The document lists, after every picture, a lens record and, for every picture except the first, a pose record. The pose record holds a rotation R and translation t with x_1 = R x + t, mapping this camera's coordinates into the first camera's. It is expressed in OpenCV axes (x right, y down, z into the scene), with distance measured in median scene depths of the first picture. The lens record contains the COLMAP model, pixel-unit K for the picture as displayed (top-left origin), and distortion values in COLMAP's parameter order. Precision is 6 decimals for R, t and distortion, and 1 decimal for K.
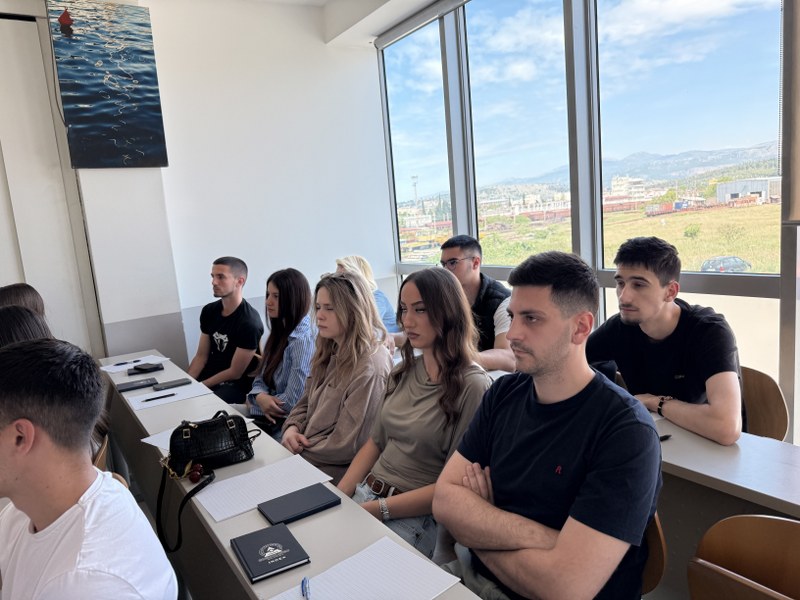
lens RADIAL K [[586.6, 0, 397.2], [0, 586.6, 303.0], [0, 0, 1]] dist [0.021590, -0.038341]
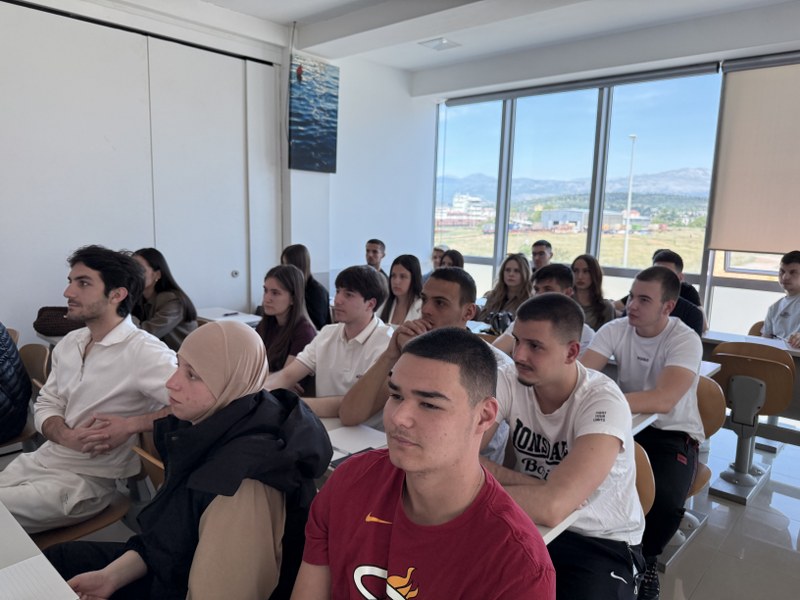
lens RADIAL K [[586.6, 0, 403.6], [0, 586.6, 300.3], [0, 0, 1]] dist [0.021590, -0.038341]
pose [[0.960389, 0.065423, 0.270873, -0.640279], [-0.063820, 0.997853, -0.014733, 0.101603], [-0.271255, -0.003138, 0.962502, -0.490559]]
